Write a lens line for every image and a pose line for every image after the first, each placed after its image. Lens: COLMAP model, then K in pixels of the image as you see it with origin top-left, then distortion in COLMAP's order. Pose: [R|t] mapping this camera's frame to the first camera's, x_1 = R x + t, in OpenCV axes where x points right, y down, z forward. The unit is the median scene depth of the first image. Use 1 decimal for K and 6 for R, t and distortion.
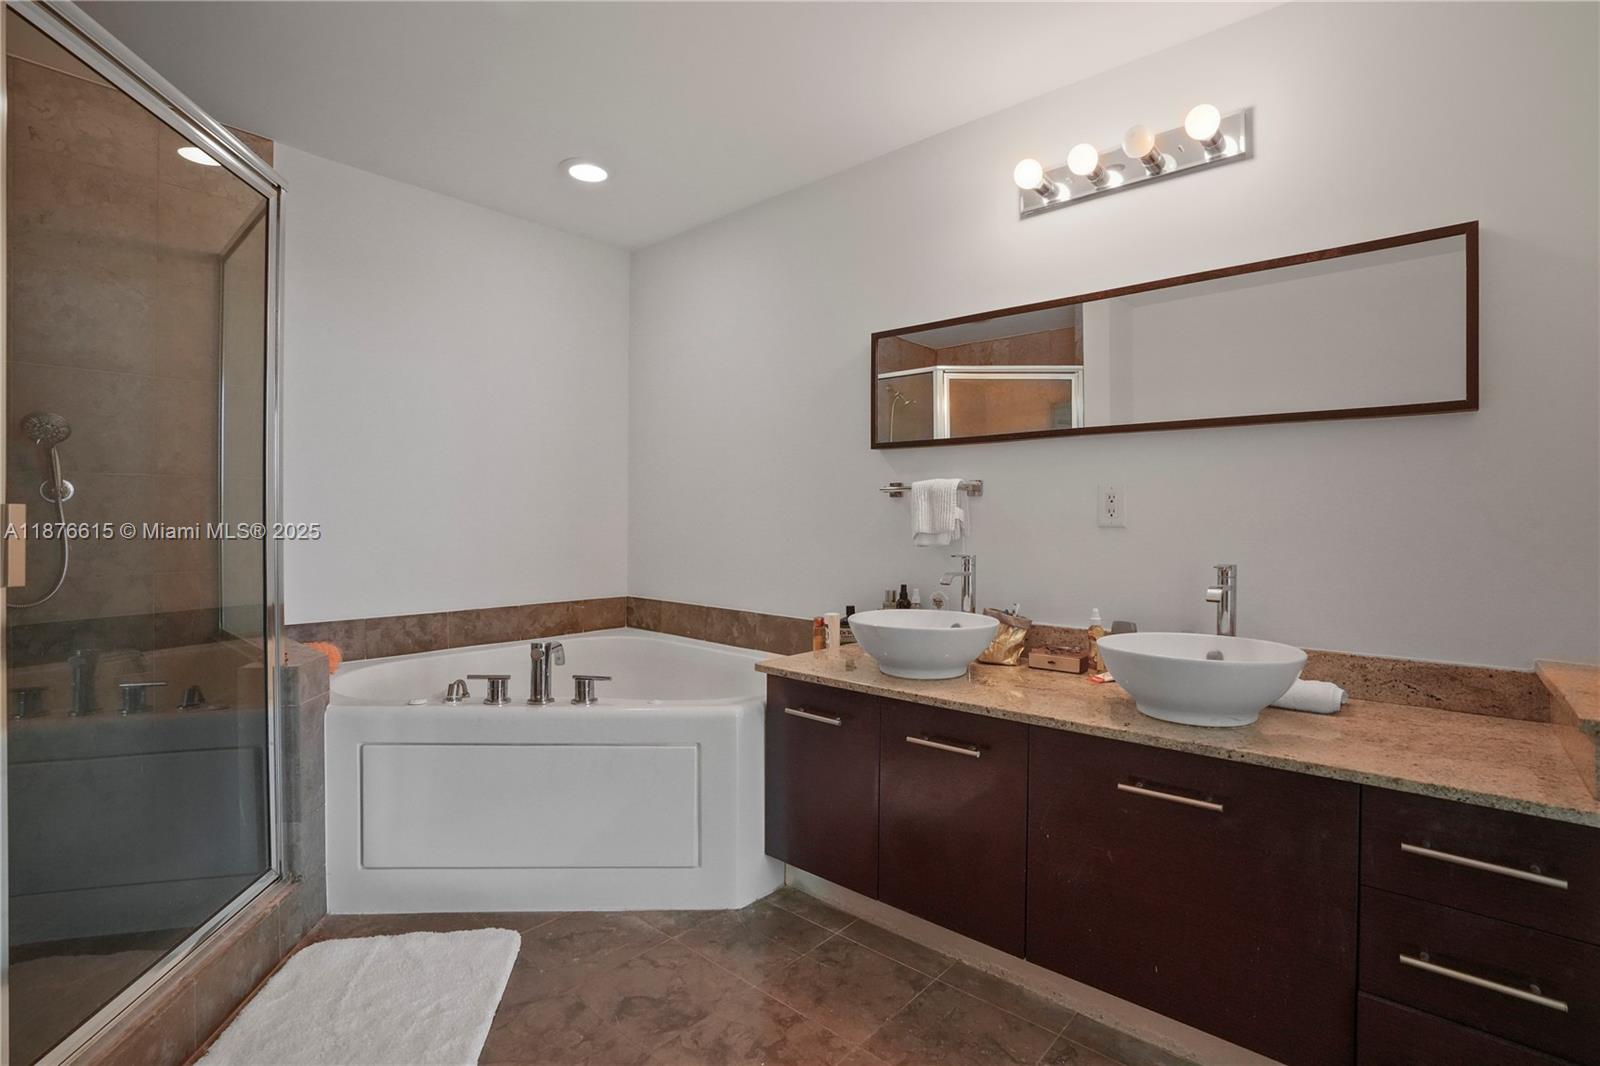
lens RADIAL K [[739.6, 0, 809.6], [0, 739.6, 532.1], [0, 0, 1]] dist [-0.059983, 0.021425]
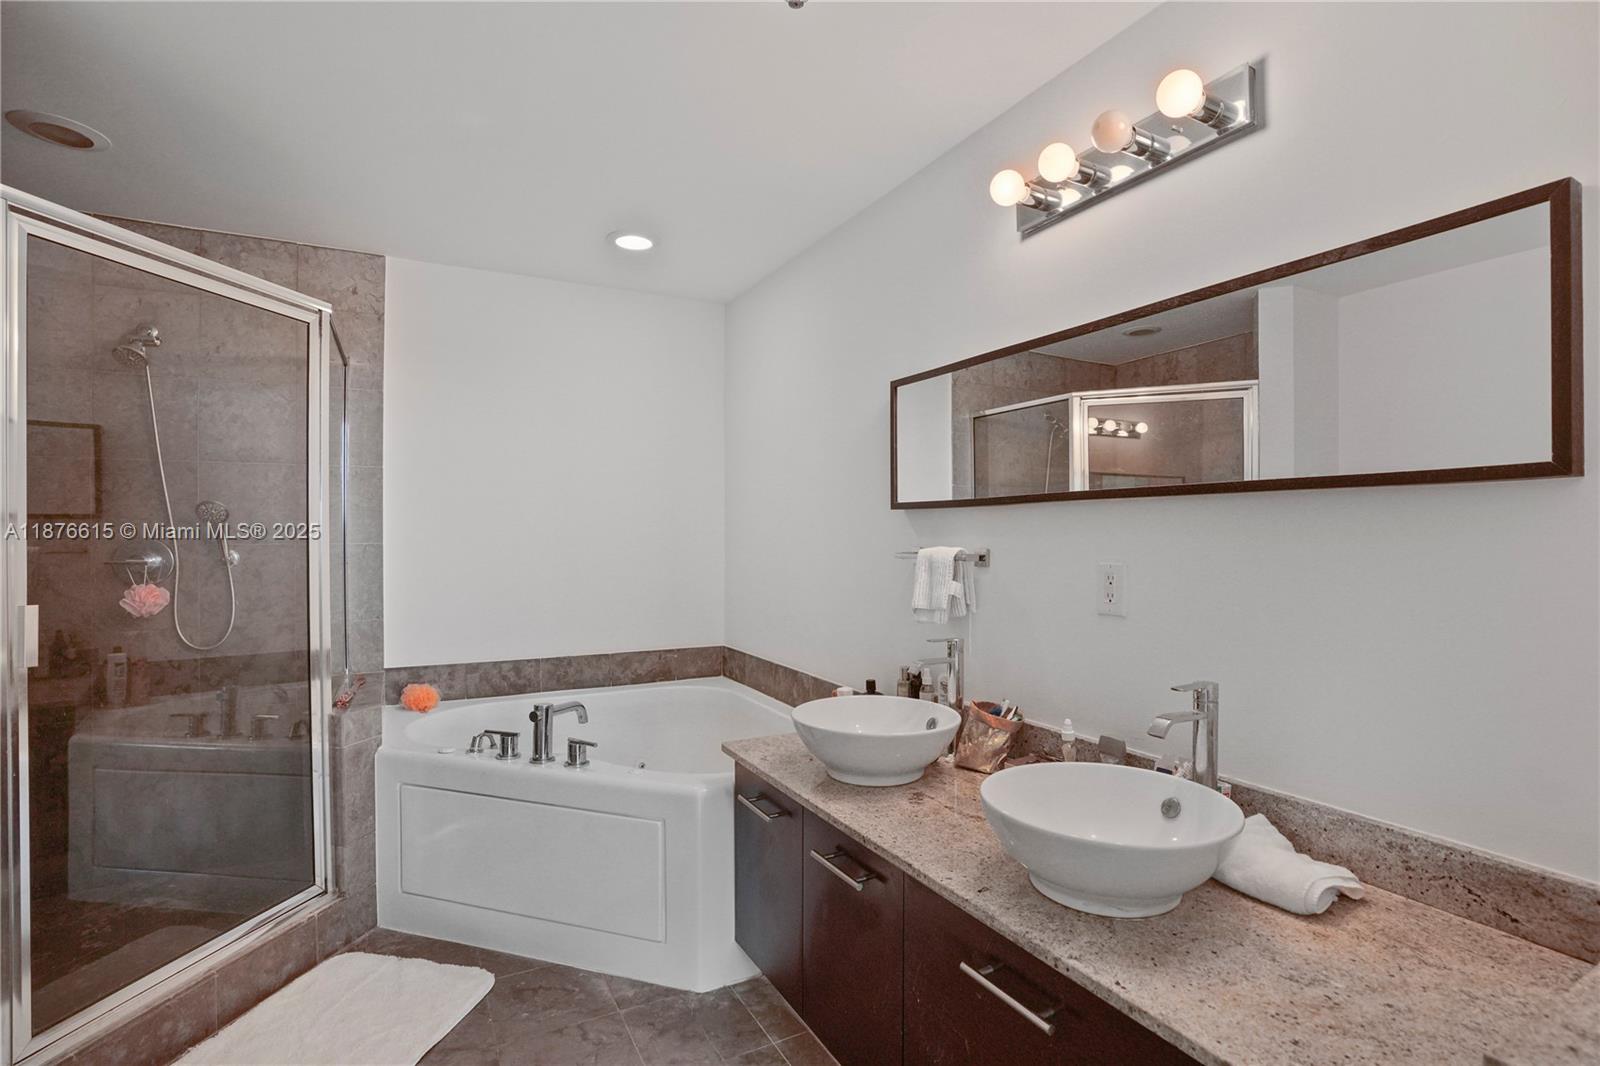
lens RADIAL K [[754.6, 0, 798.0], [0, 754.6, 552.8], [0, 0, 1]] dist [-0.060537, 0.021628]
pose [[0.937942, 0.002482, -0.346783, 0.362540], [-0.002178, 0.999997, 0.001266, -0.073113], [0.346785, -0.000432, 0.937945, 0.113849]]
